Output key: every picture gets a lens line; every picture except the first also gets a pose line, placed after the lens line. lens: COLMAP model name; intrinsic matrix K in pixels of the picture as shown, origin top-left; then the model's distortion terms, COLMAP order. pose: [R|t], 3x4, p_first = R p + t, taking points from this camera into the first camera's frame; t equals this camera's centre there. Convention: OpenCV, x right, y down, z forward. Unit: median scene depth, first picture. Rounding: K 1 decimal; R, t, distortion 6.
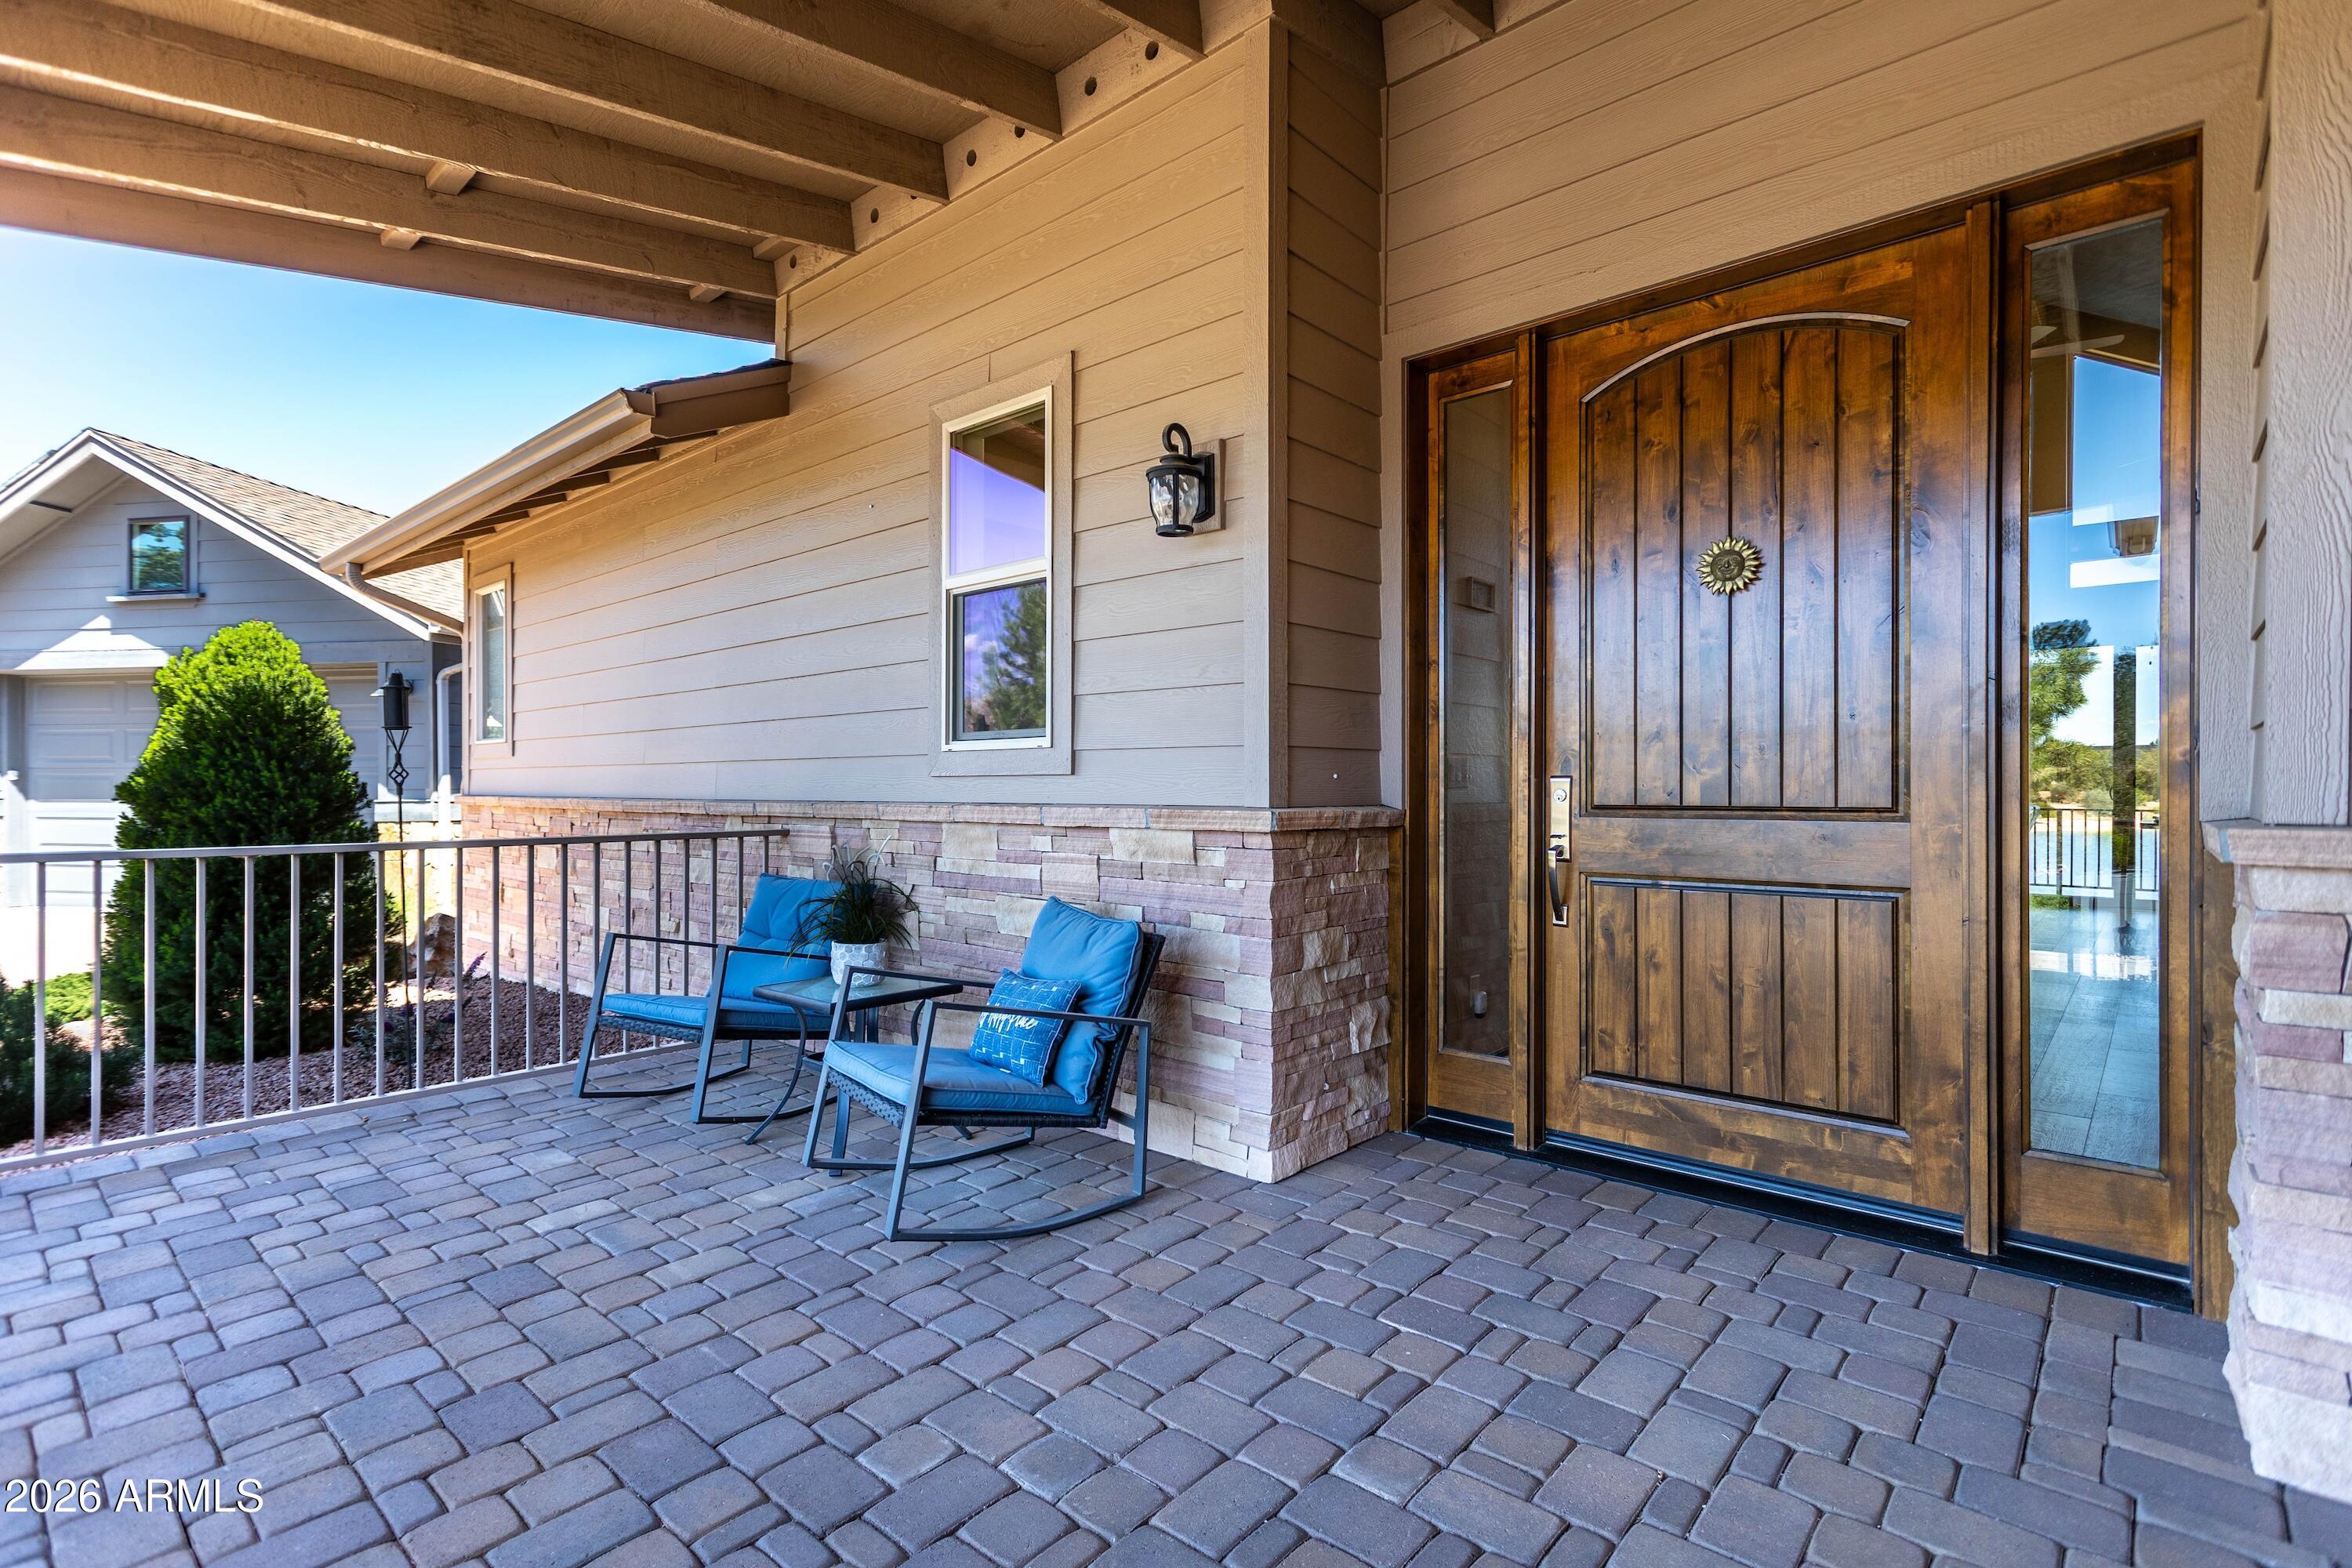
lens RADIAL K [[1108.7, 0, 1176.0], [0, 1108.7, 784.0], [0, 0, 1]] dist [0.003649, -0.000112]
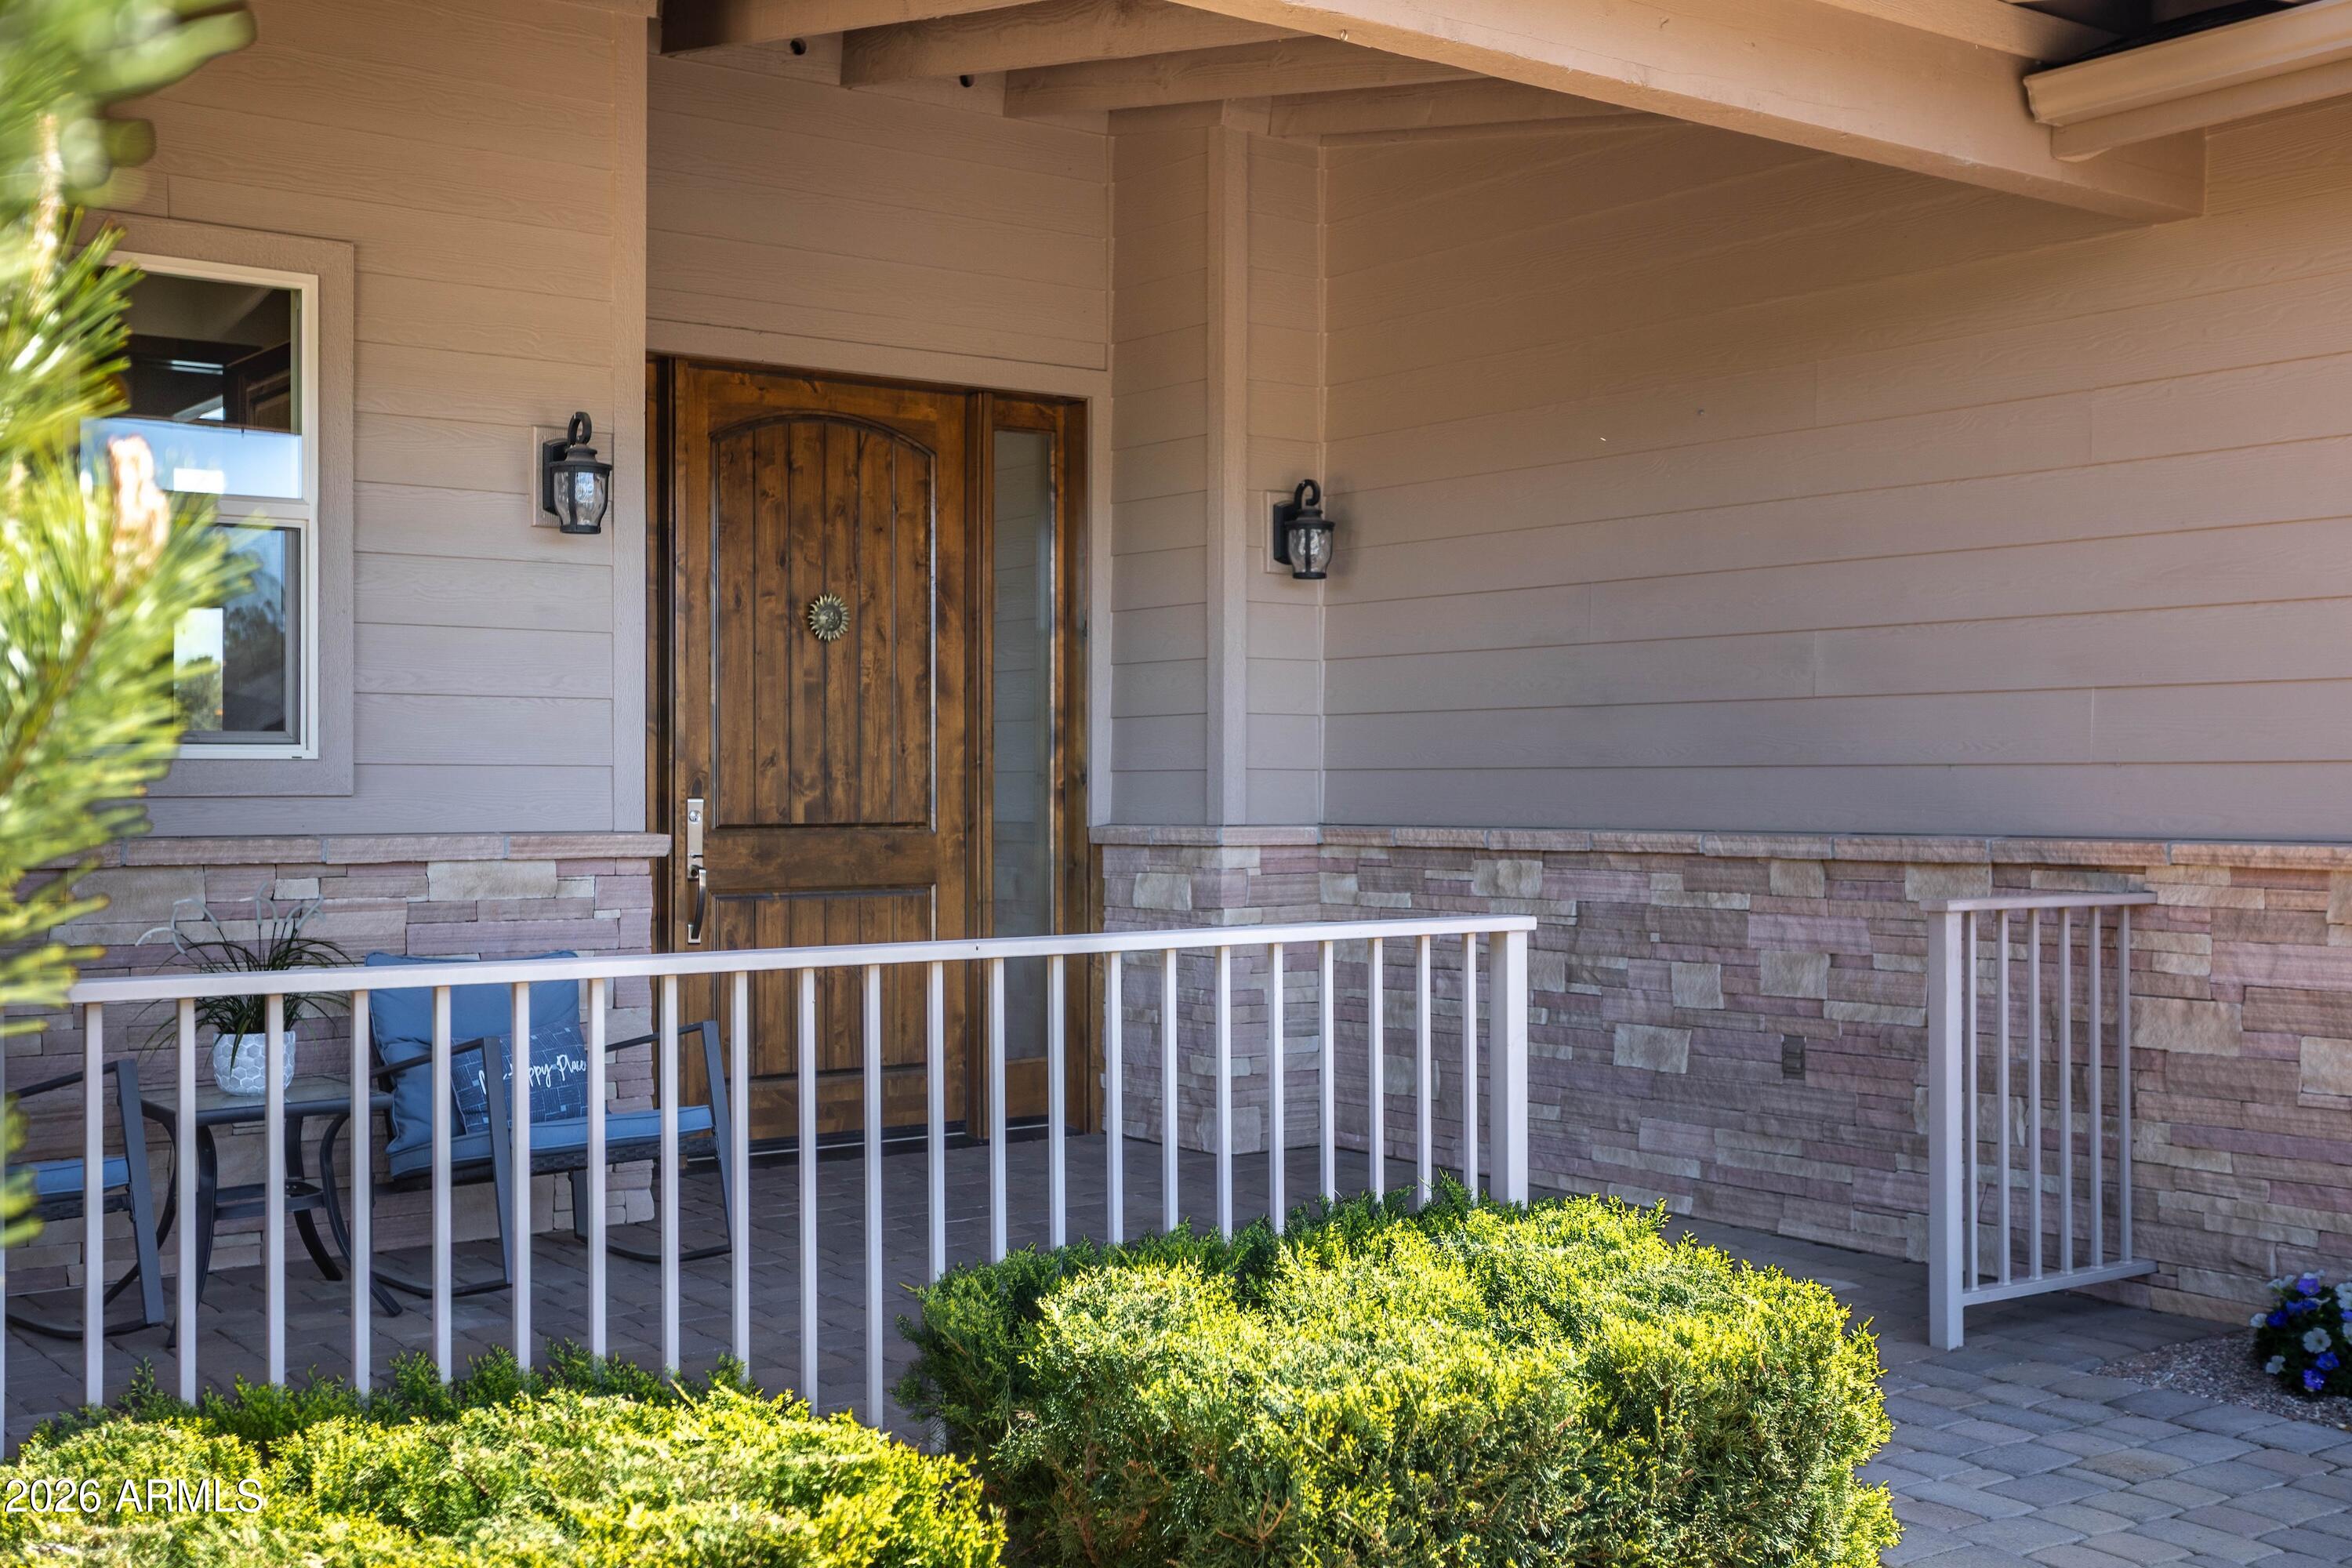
lens RADIAL K [[2688.4, 0, 1176.0], [0, 2688.4, 784.0], [0, 0, 1]] dist [0.000818, 0.000094]
pose [[0.184013, 0.002633, 0.982920, -2.112768], [0.000086, 0.999996, -0.002695, -0.013446], [-0.982924, 0.000580, 0.184012, 0.115212]]
